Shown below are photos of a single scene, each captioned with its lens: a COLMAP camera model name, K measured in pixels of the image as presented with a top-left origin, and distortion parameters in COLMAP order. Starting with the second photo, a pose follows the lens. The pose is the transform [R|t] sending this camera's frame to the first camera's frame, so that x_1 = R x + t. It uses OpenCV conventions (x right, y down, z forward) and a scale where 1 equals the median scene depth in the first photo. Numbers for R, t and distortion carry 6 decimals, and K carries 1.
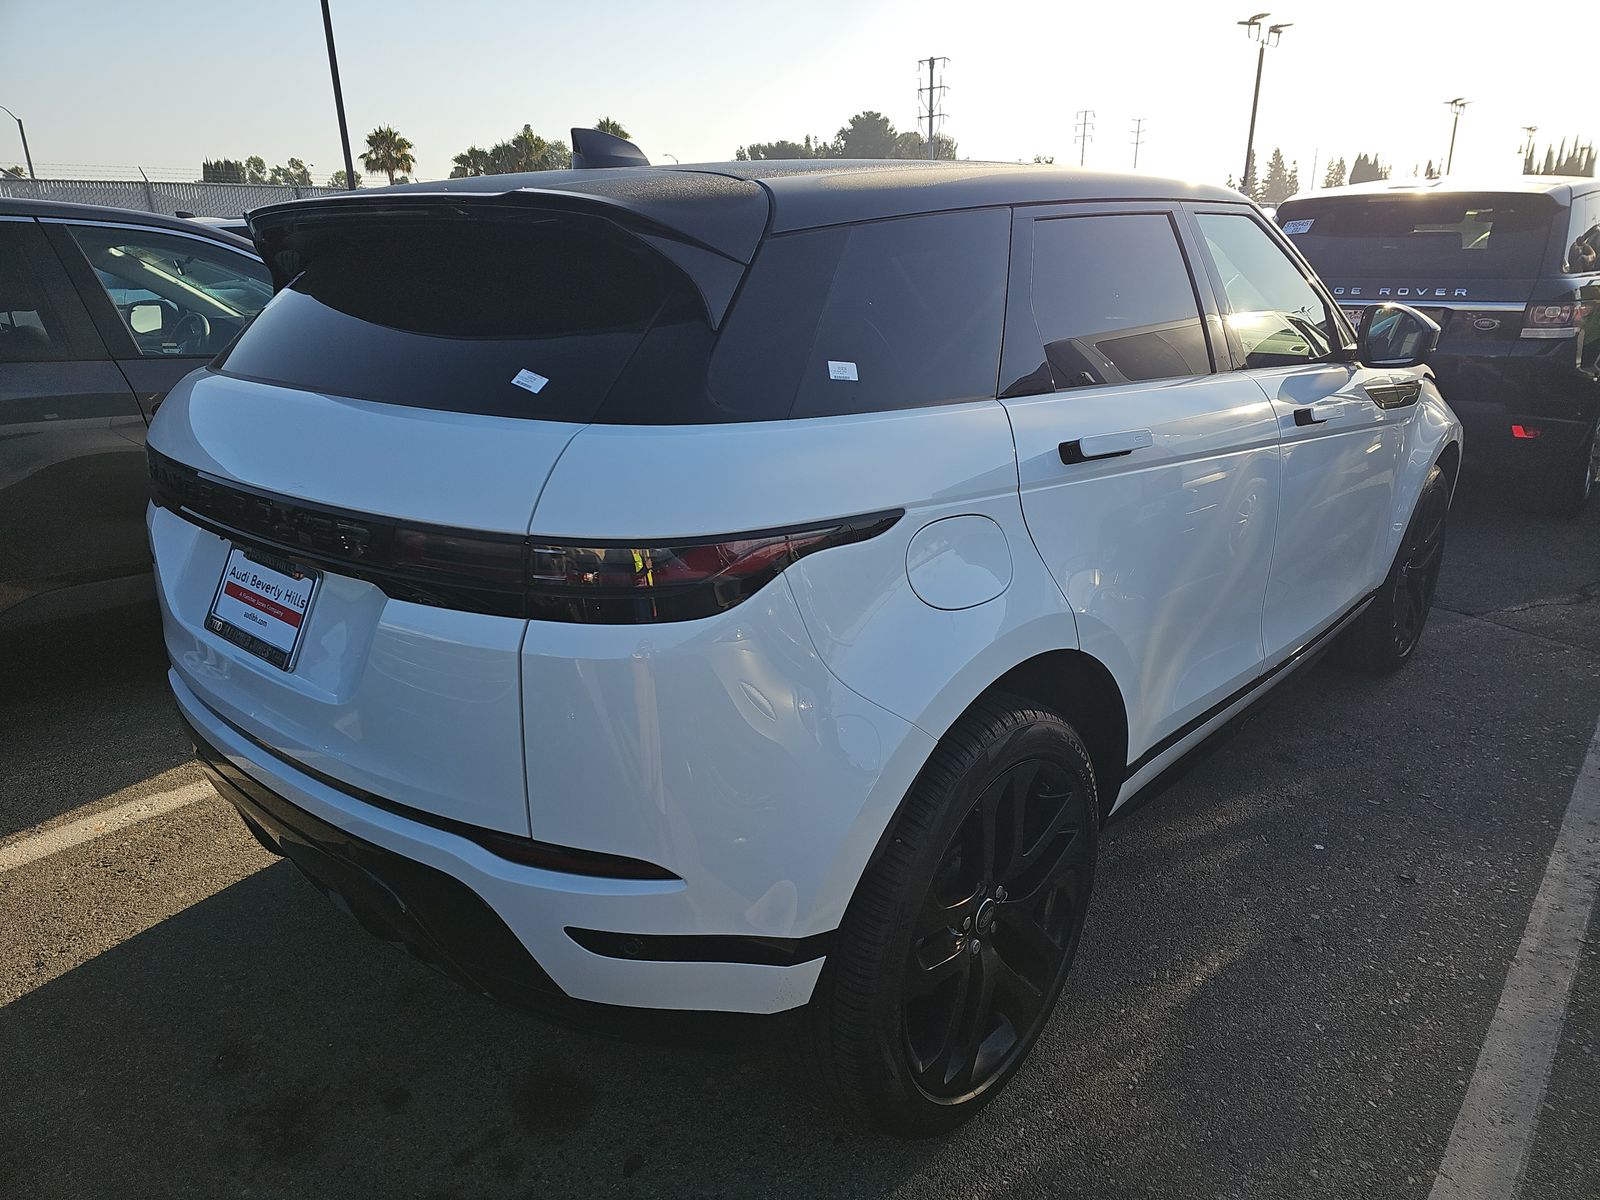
lens RADIAL K [[1036.2, 0, 800.0], [0, 1036.2, 600.0], [0, 0, 1]] dist [0.046997, -0.040935]
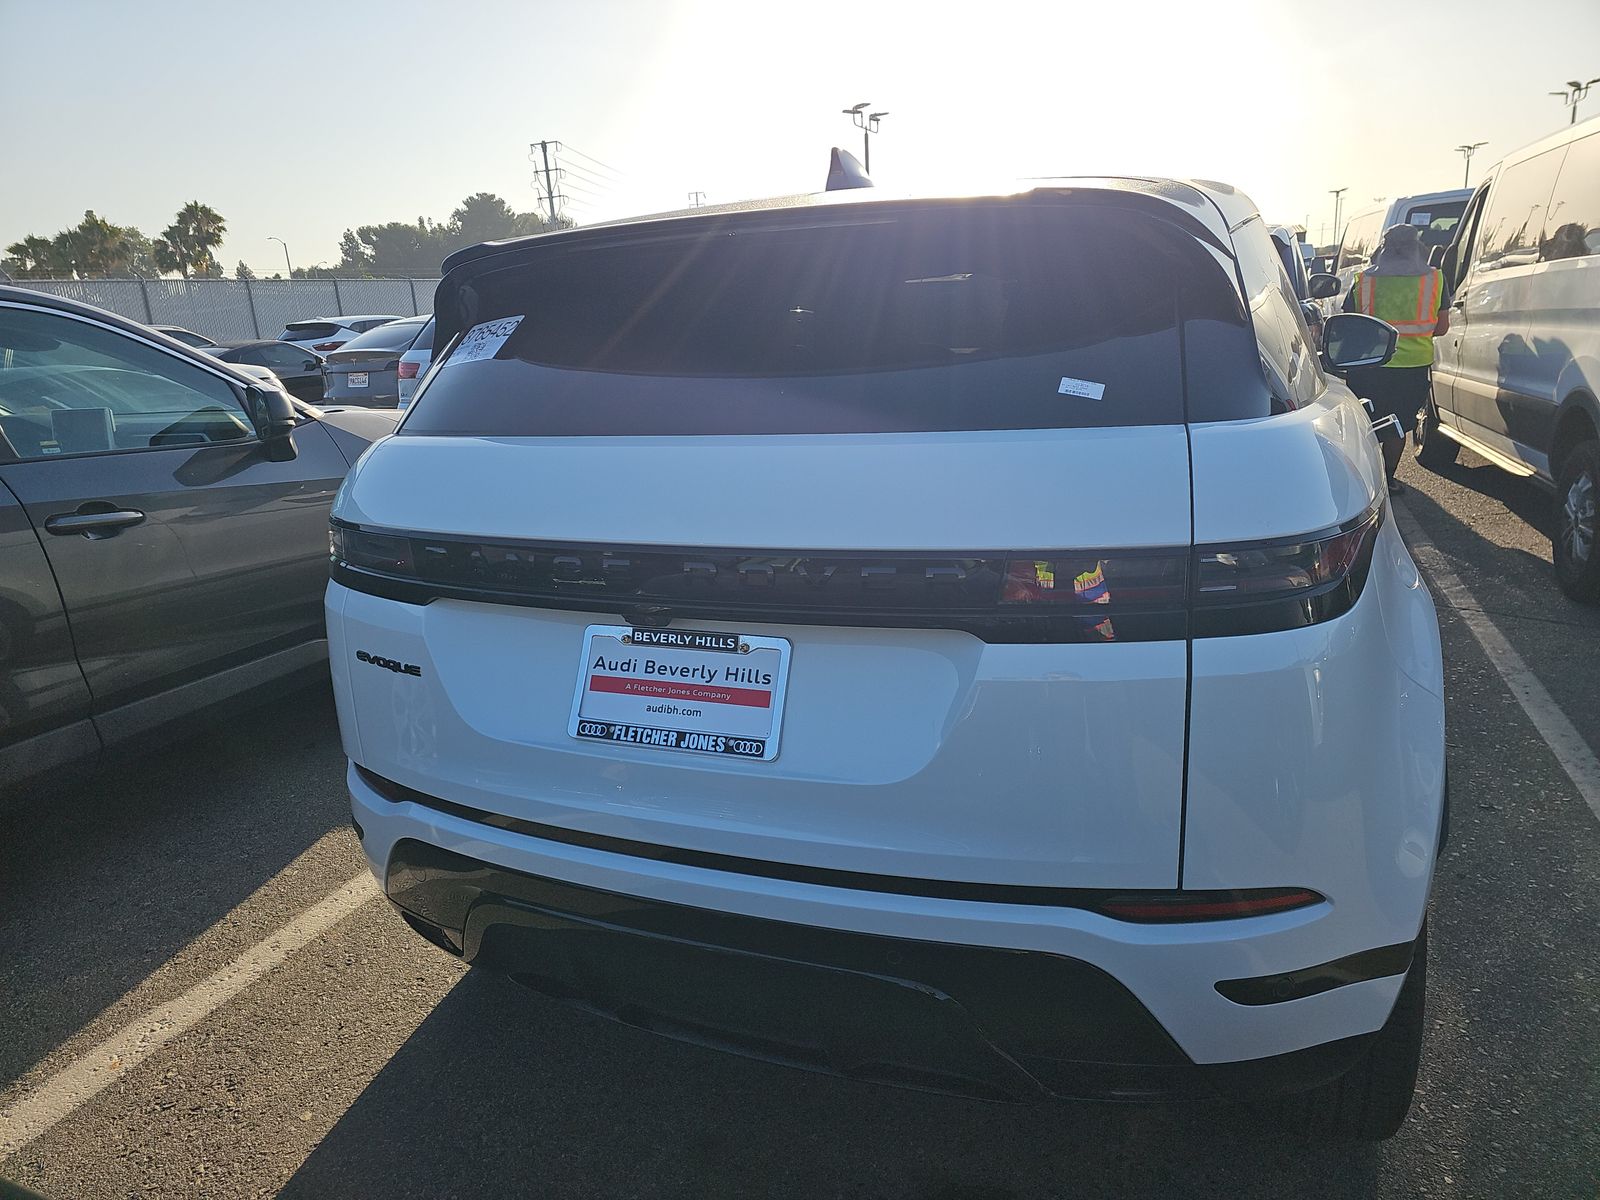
lens RADIAL K [[1036.2, 0, 800.0], [0, 1036.2, 600.0], [0, 0, 1]] dist [0.046997, -0.040935]
pose [[0.947214, -0.126036, 0.294788, -0.602611], [0.144666, 0.988581, -0.042177, -0.017920], [-0.286106, 0.082596, 0.954632, 0.165974]]
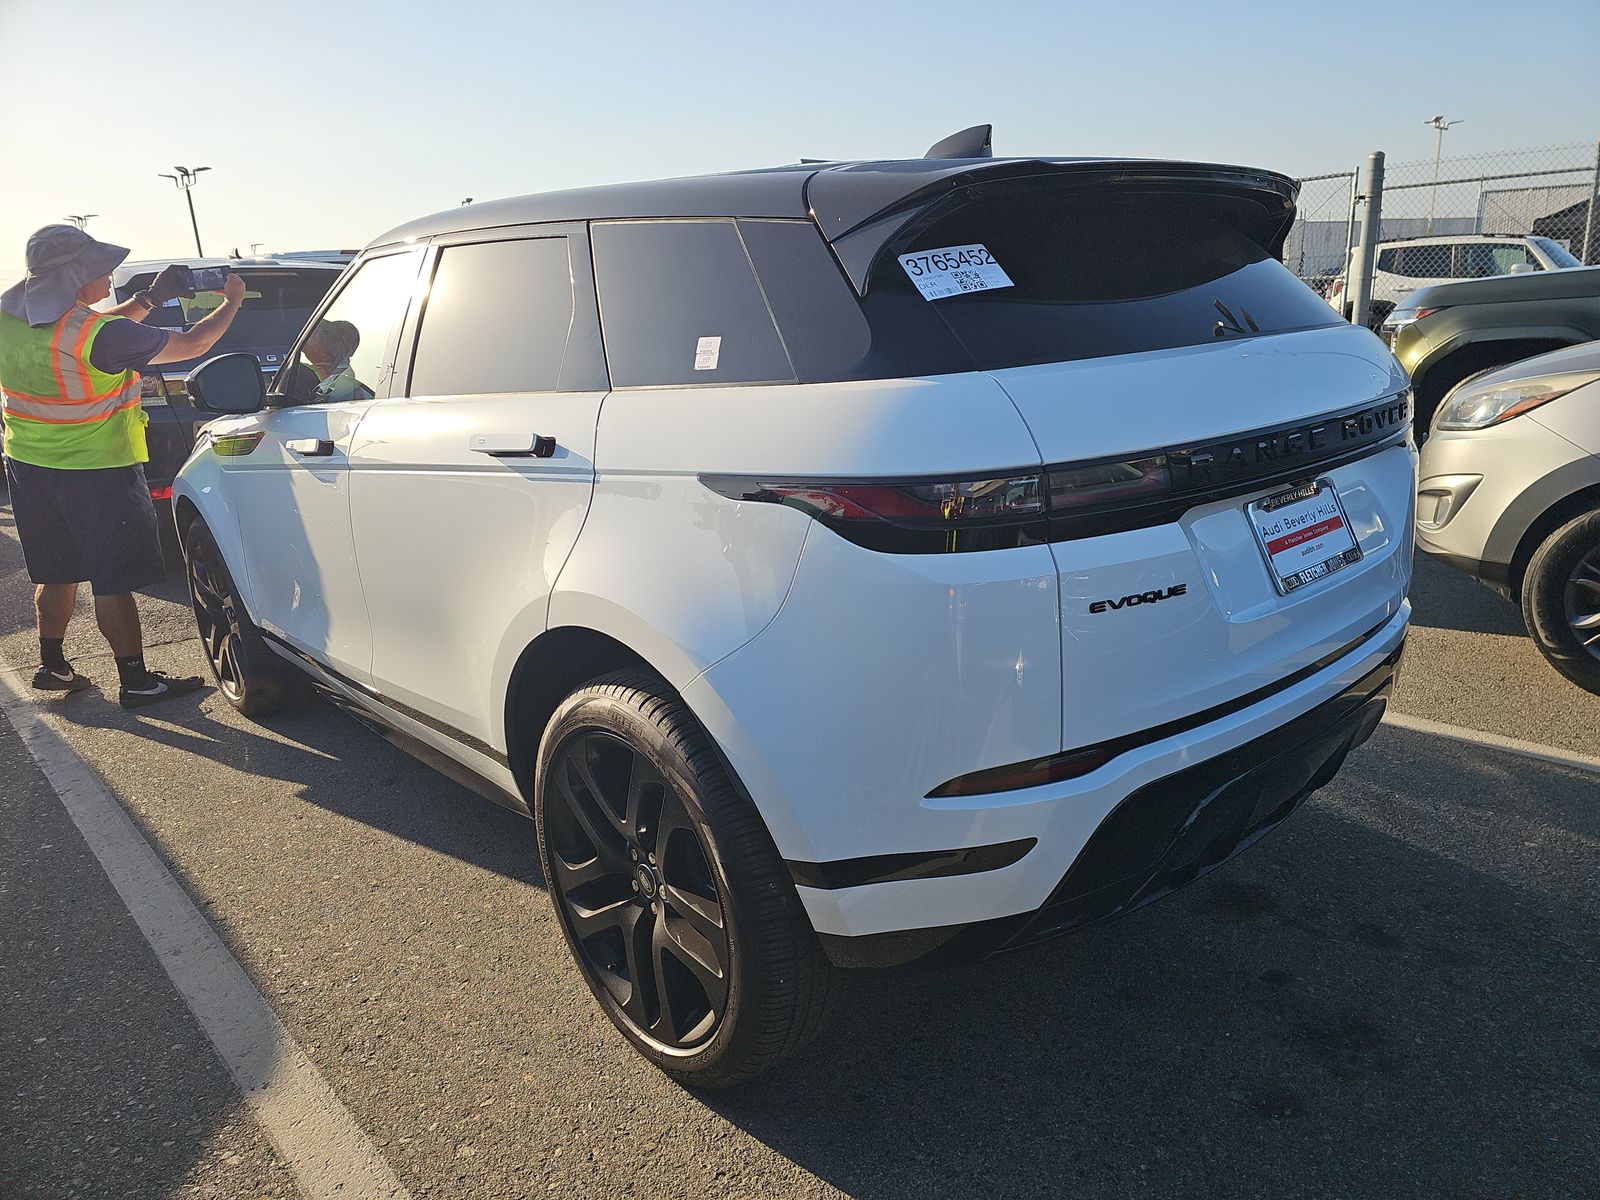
lens RADIAL K [[1036.2, 0, 800.0], [0, 1036.2, 600.0], [0, 0, 1]] dist [0.046997, -0.040935]
pose [[0.120770, -0.260363, 0.957928, -1.479264], [0.354948, 0.912520, 0.203272, -0.307399], [-0.927053, 0.315465, 0.202620, 1.176483]]
